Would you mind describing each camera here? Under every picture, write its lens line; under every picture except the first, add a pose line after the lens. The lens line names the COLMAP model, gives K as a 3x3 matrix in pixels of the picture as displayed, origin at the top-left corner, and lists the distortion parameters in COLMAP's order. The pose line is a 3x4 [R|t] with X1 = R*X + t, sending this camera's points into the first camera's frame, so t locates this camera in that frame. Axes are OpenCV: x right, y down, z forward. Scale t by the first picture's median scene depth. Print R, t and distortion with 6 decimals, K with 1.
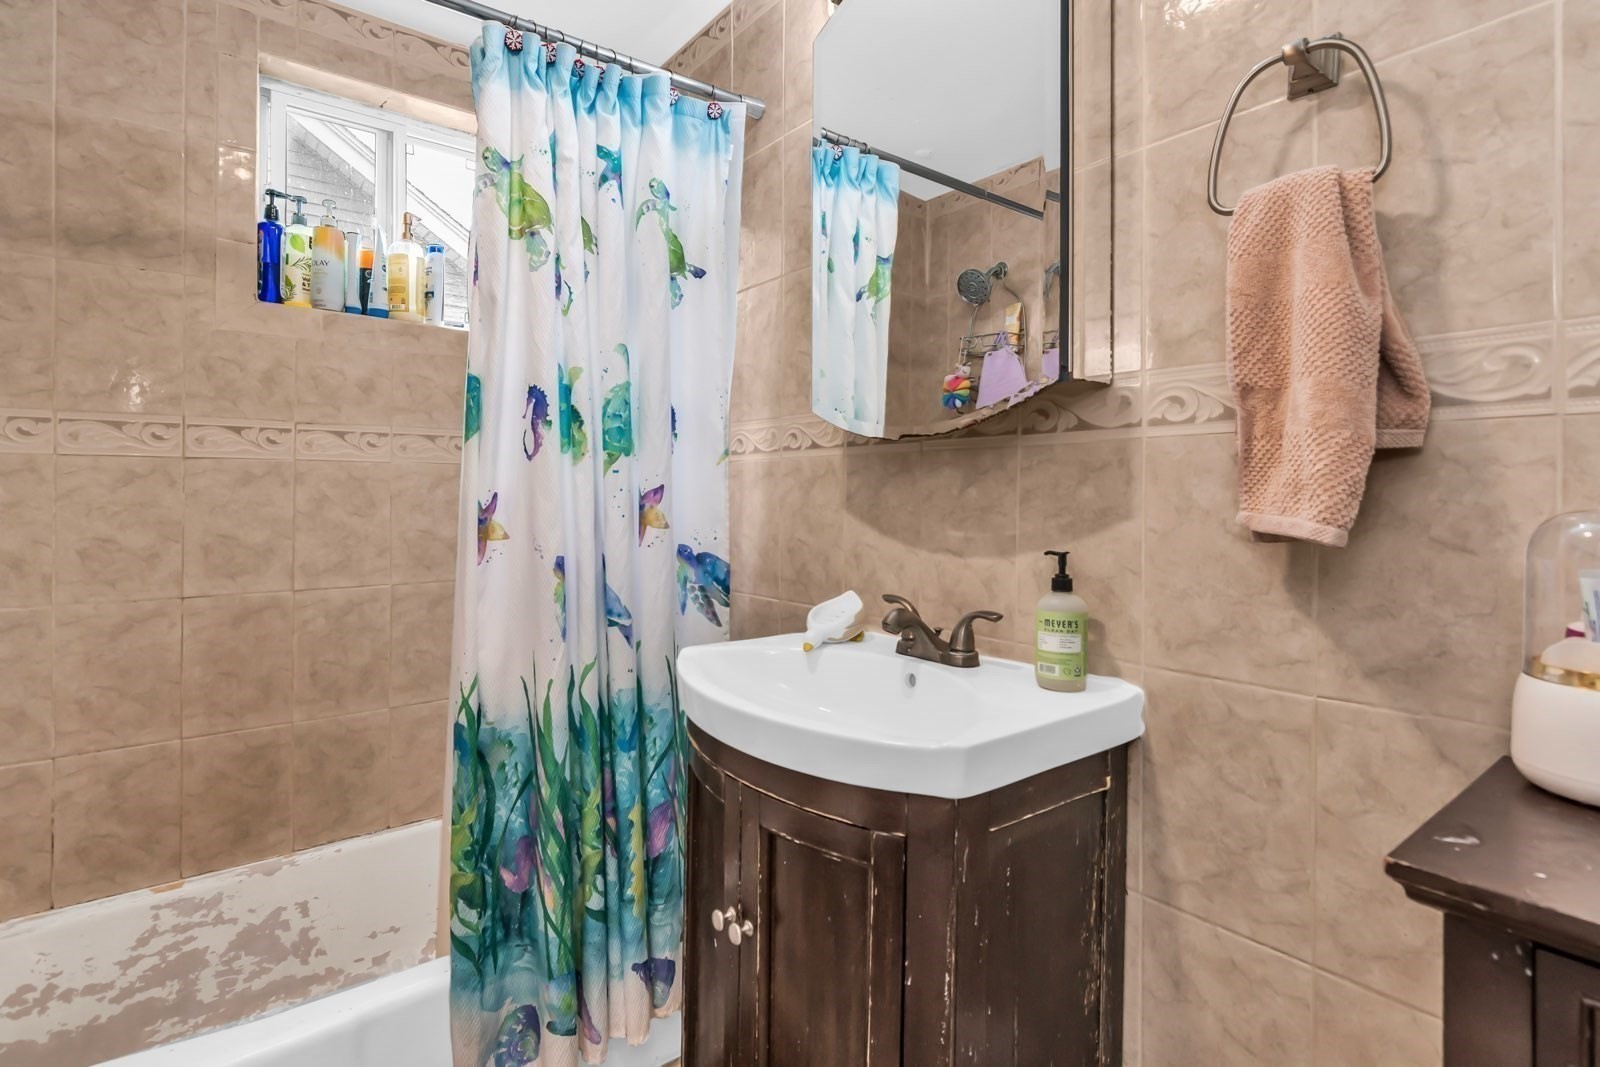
lens RADIAL K [[787.6, 0, 798.5], [0, 787.6, 503.8], [0, 0, 1]] dist [-0.000872, 0.001613]
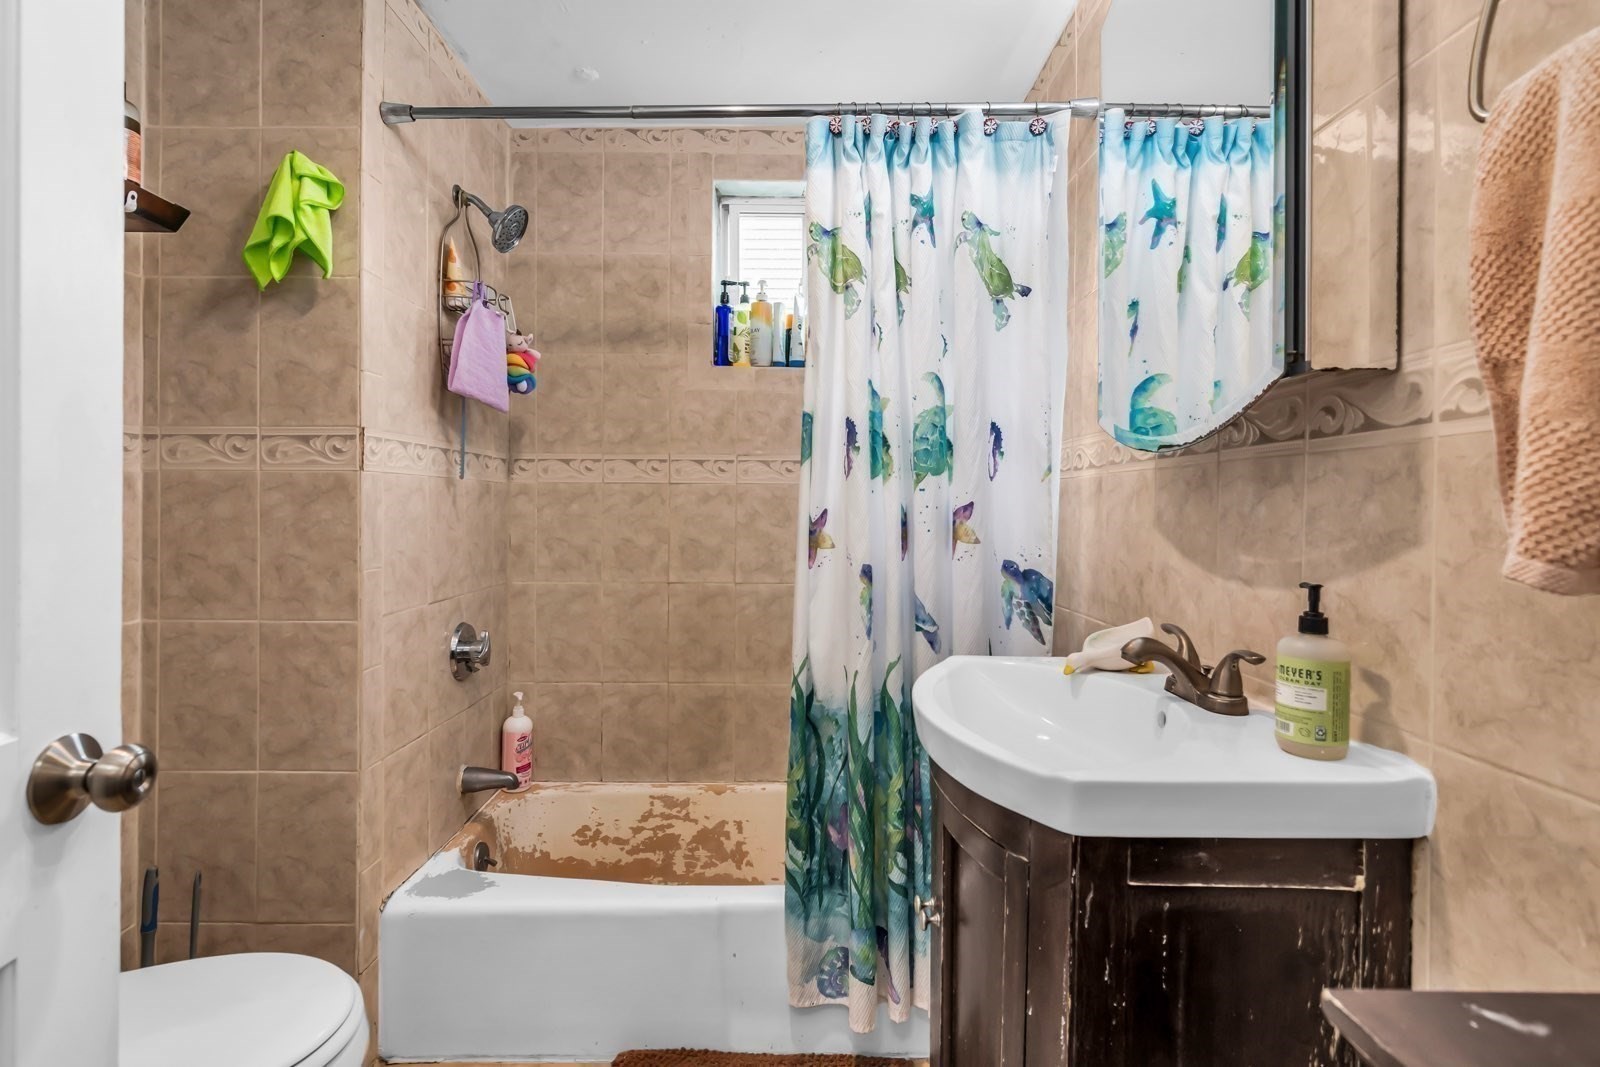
lens RADIAL K [[816.1, 0, 848.0], [0, 816.1, 522.4], [0, 0, 1]] dist [-0.000346, -0.000496]
pose [[0.791614, 0.012980, -0.610883, 0.394508], [-0.011919, 0.999912, 0.005802, -0.001133], [0.610905, 0.002688, 0.791700, 0.042448]]
